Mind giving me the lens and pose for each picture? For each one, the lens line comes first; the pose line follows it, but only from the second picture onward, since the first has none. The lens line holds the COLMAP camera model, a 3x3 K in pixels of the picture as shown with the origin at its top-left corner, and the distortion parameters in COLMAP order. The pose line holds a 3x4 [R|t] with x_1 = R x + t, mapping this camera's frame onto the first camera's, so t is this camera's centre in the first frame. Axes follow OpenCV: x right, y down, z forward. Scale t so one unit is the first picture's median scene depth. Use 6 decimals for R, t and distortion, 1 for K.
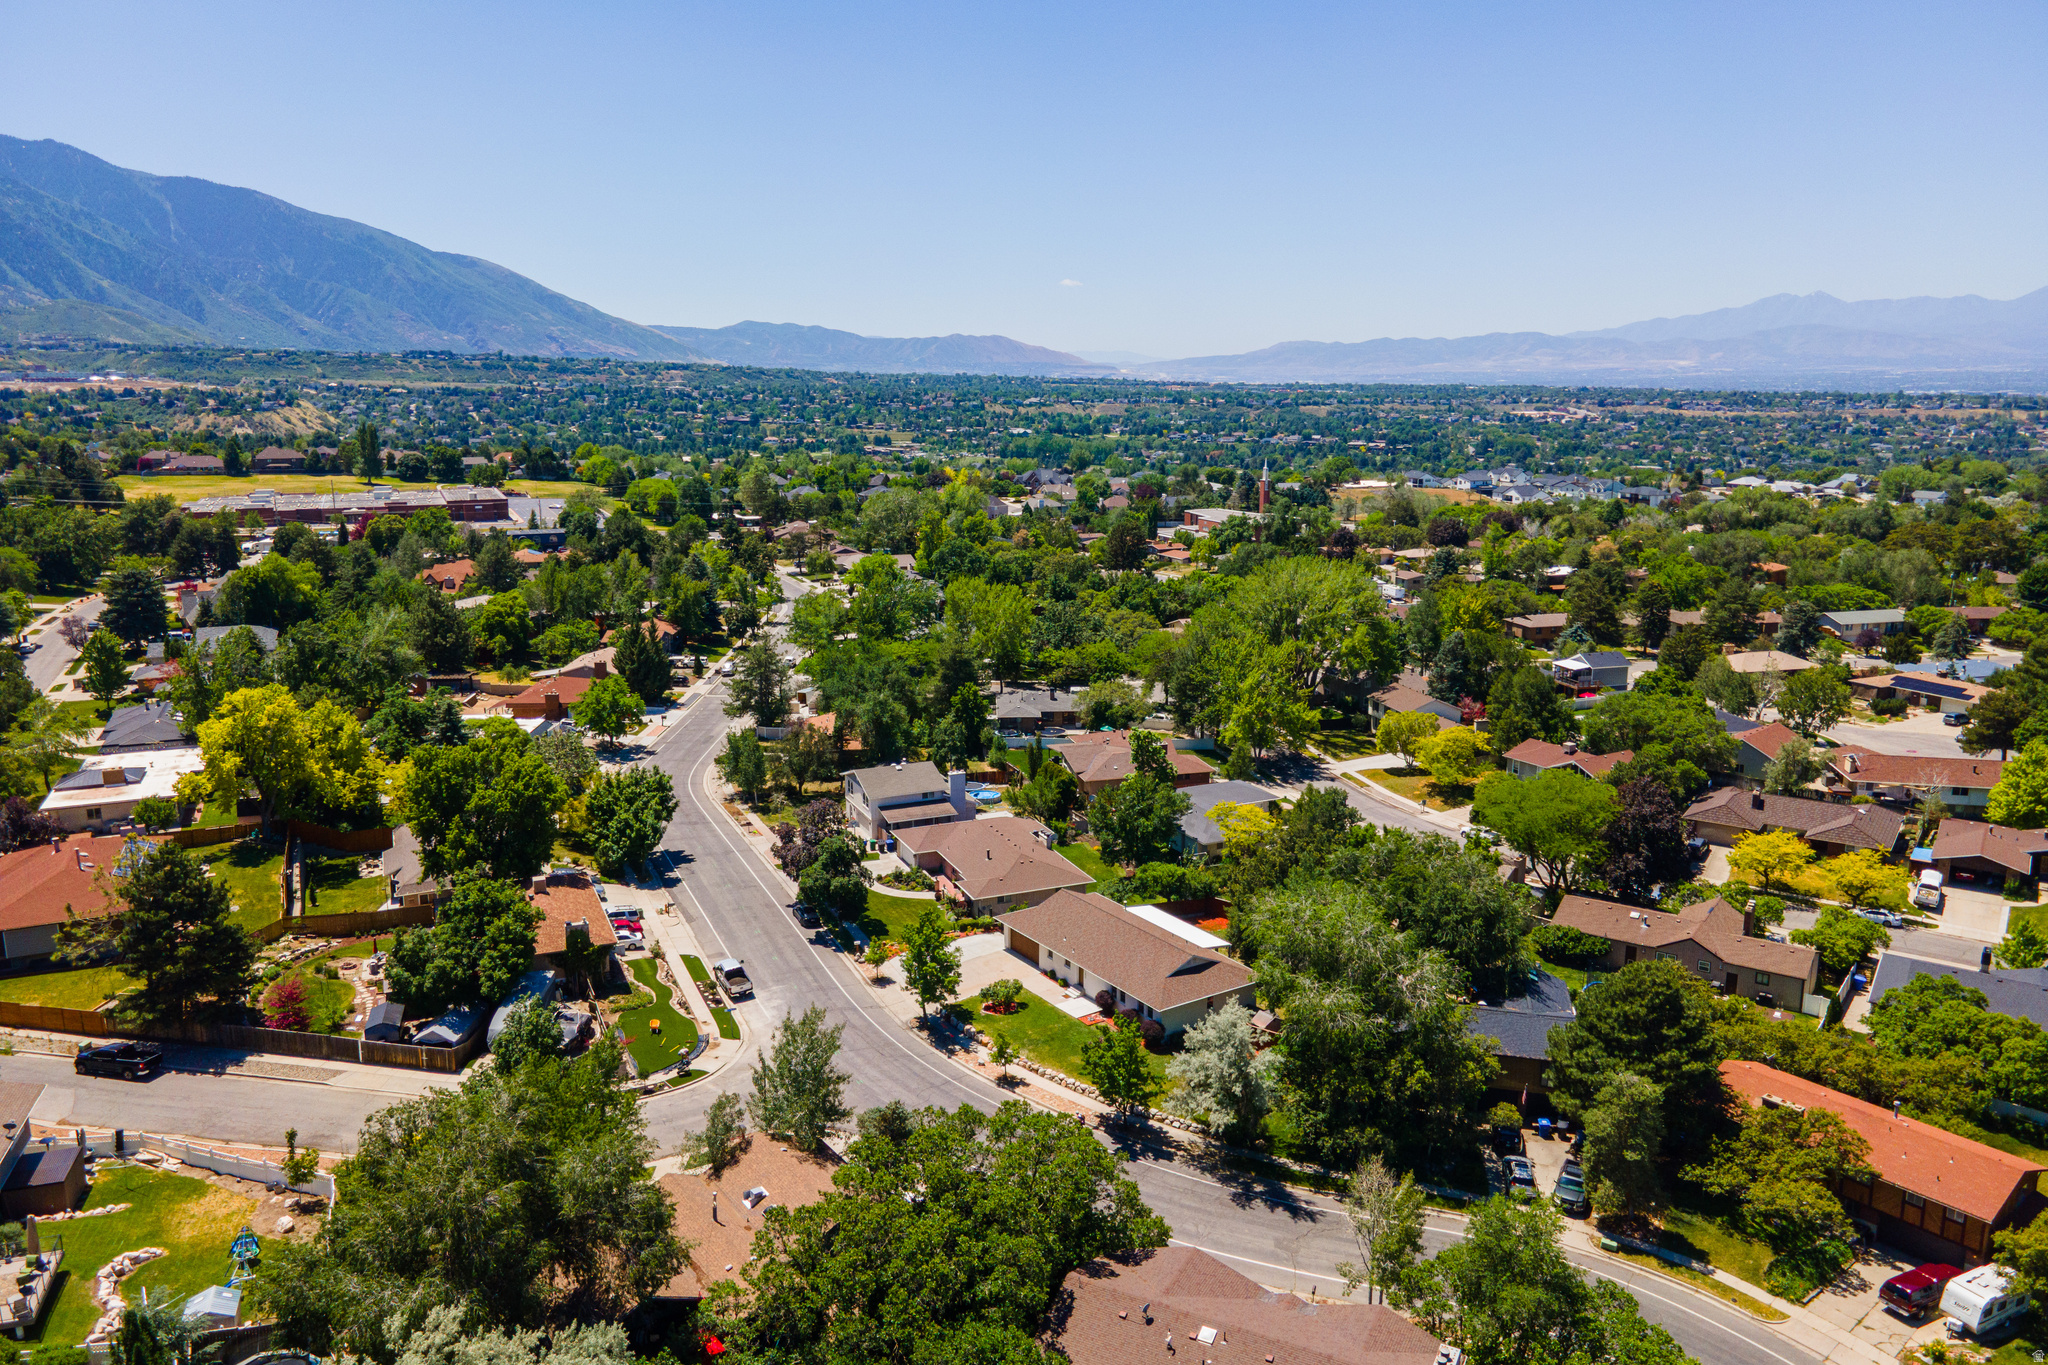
lens RADIAL K [[1489.8, 0, 1030.0], [0, 1489.8, 661.6], [0, 0, 1]] dist [0.046350, 0.008437]
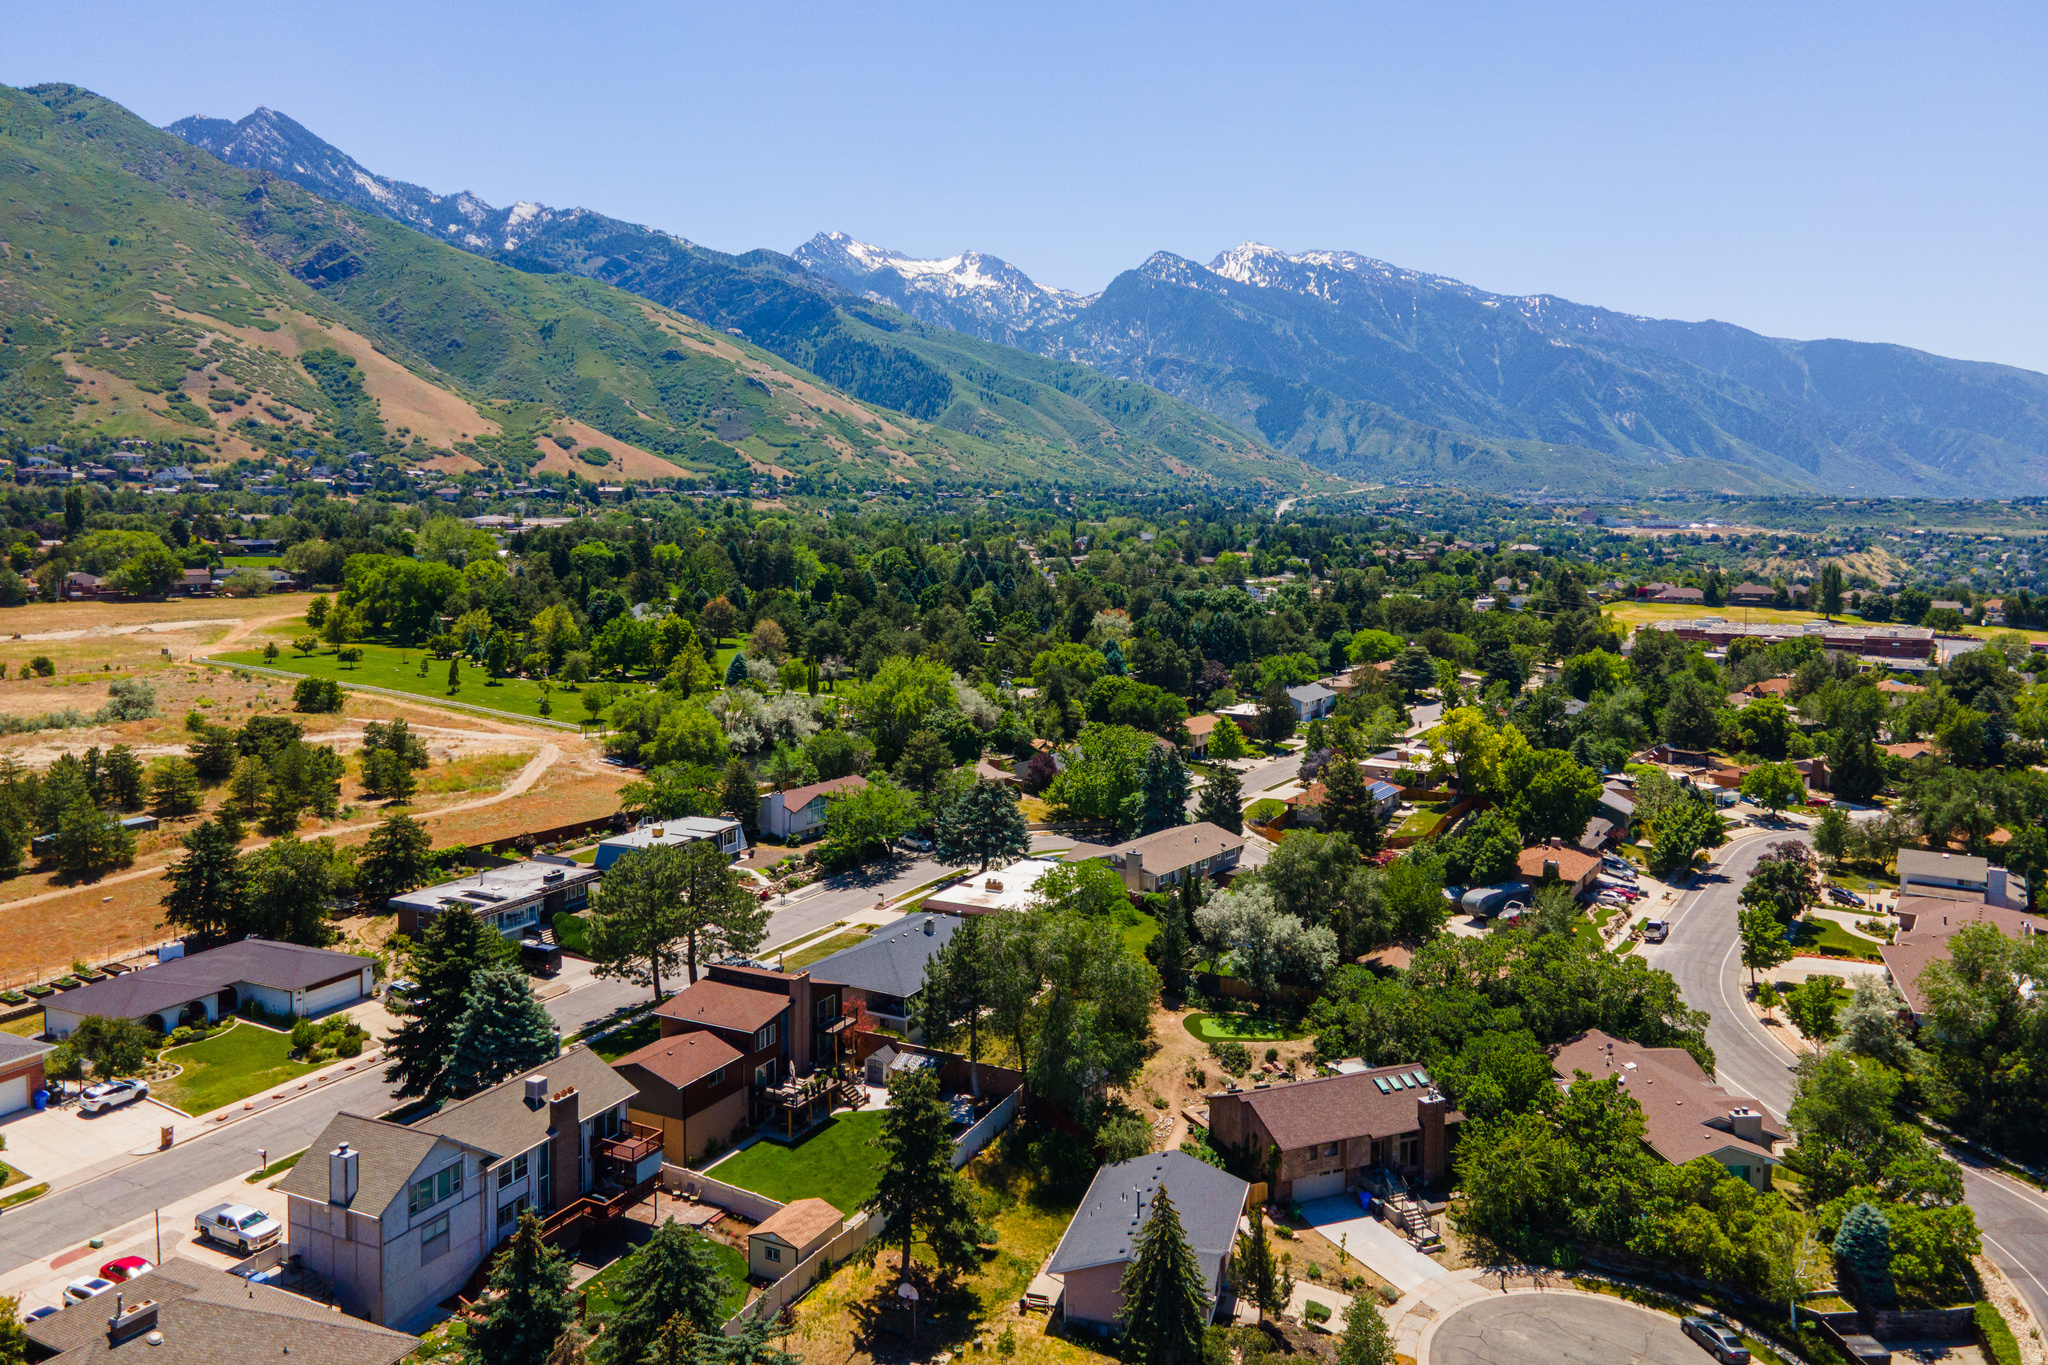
lens RADIAL K [[1499.8, 0, 1023.7], [0, 1499.8, 580.4], [0, 0, 1]] dist [0.057718, 0.001341]
pose [[0.558086, 0.042516, -0.828693, 0.185113], [-0.165648, 0.984293, -0.061057, 0.020382], [0.813081, 0.171346, 0.556363, -0.099793]]
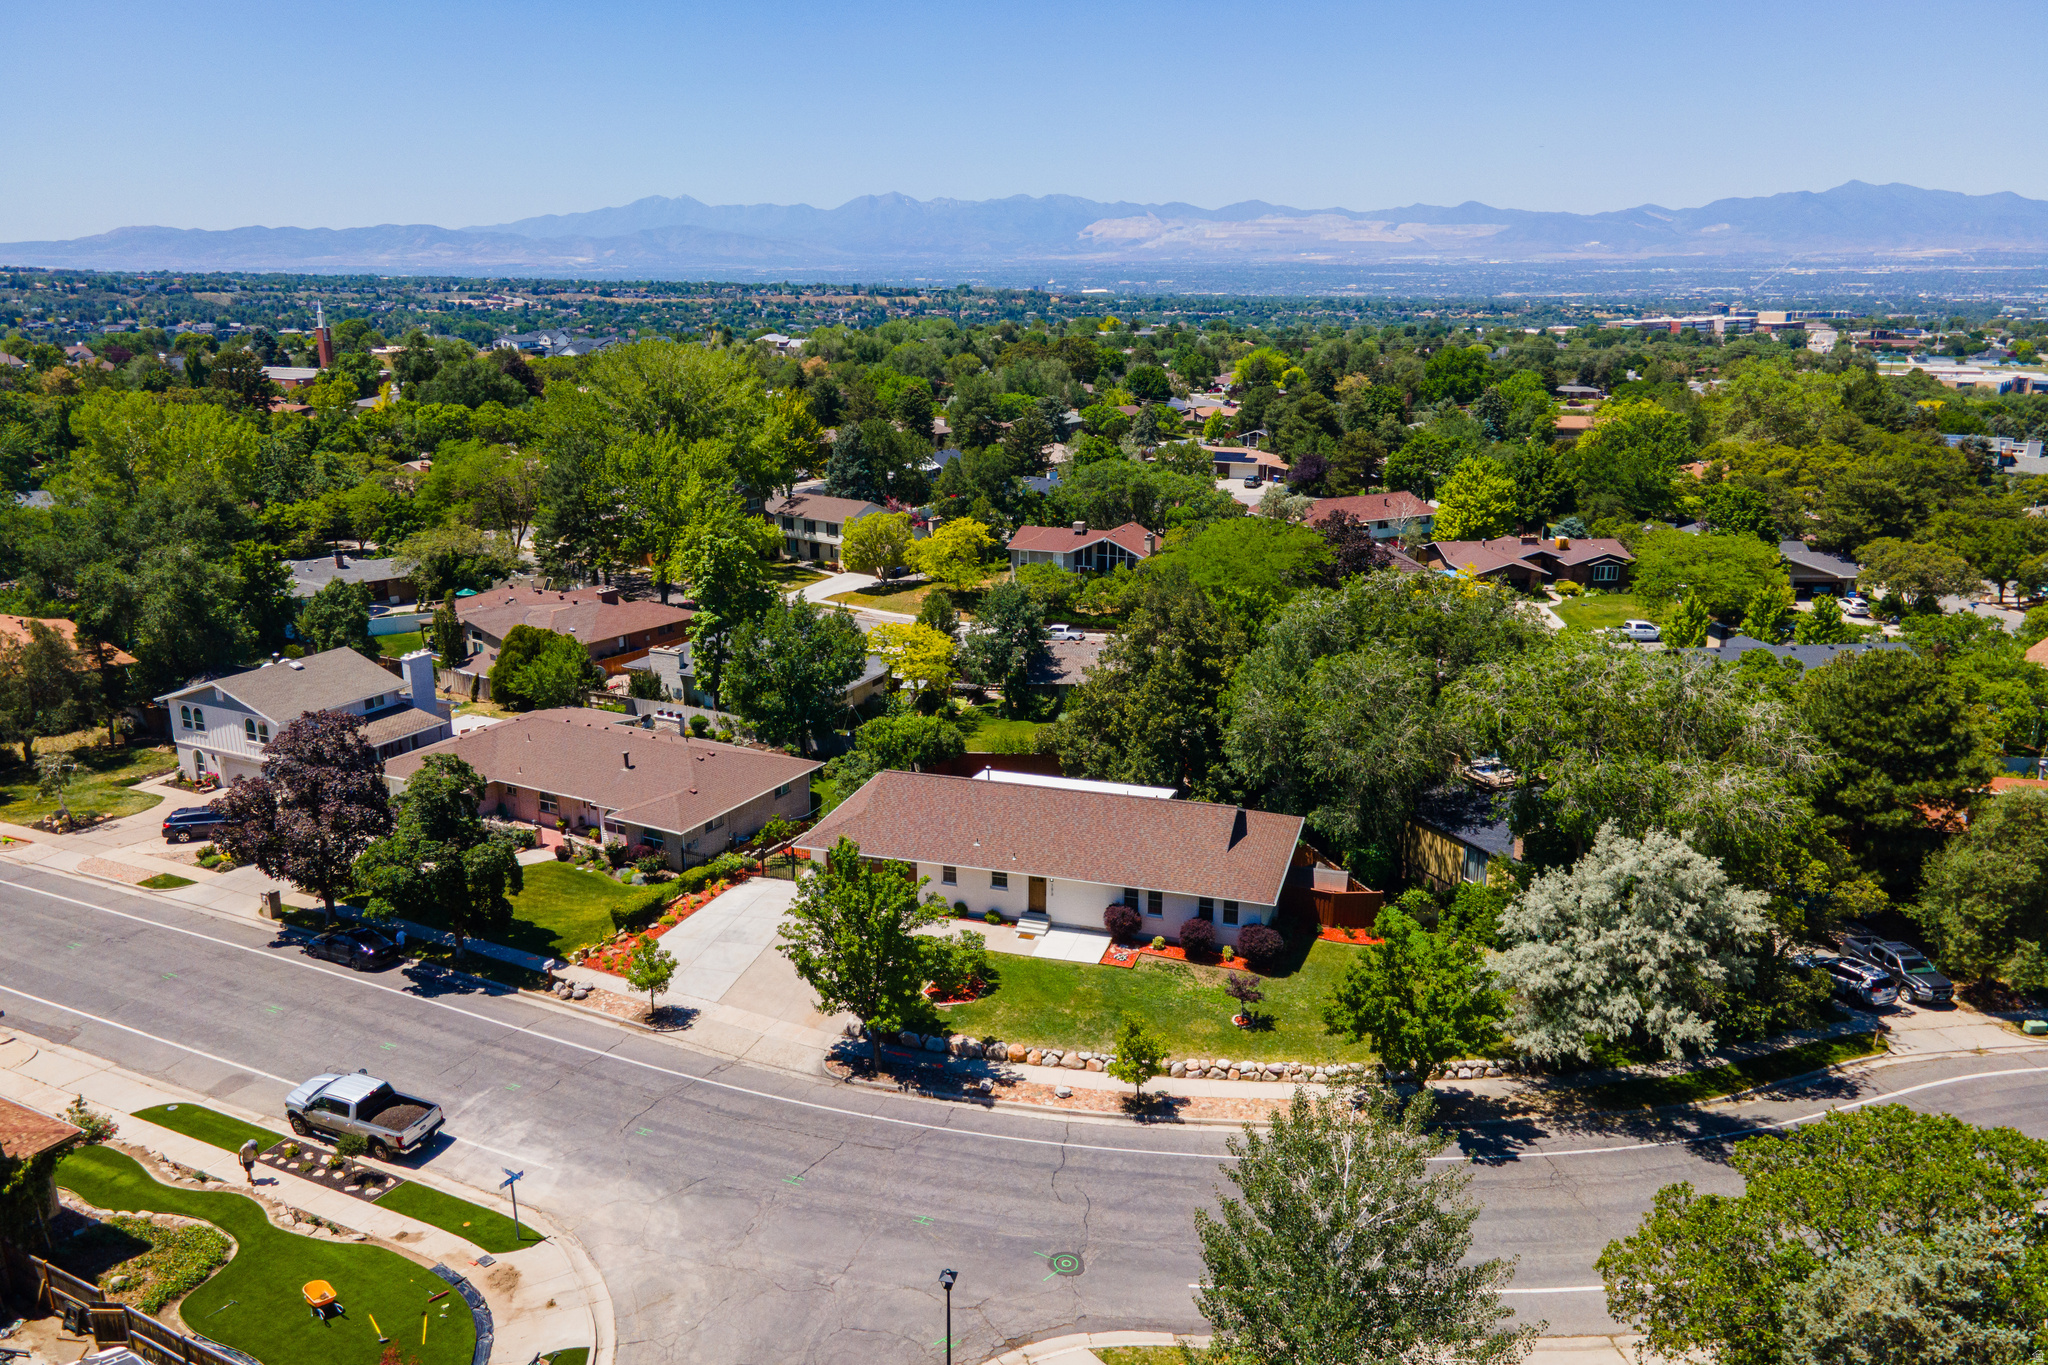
lens RADIAL K [[1499.5, 0, 1026.8], [0, 1499.5, 664.8], [0, 0, 1]] dist [0.017413, 0.053941]
pose [[0.775752, -0.163817, 0.609403, -0.084070], [0.123210, 0.986450, 0.108331, 0.017077], [-0.618893, -0.008954, 0.785425, 0.154132]]
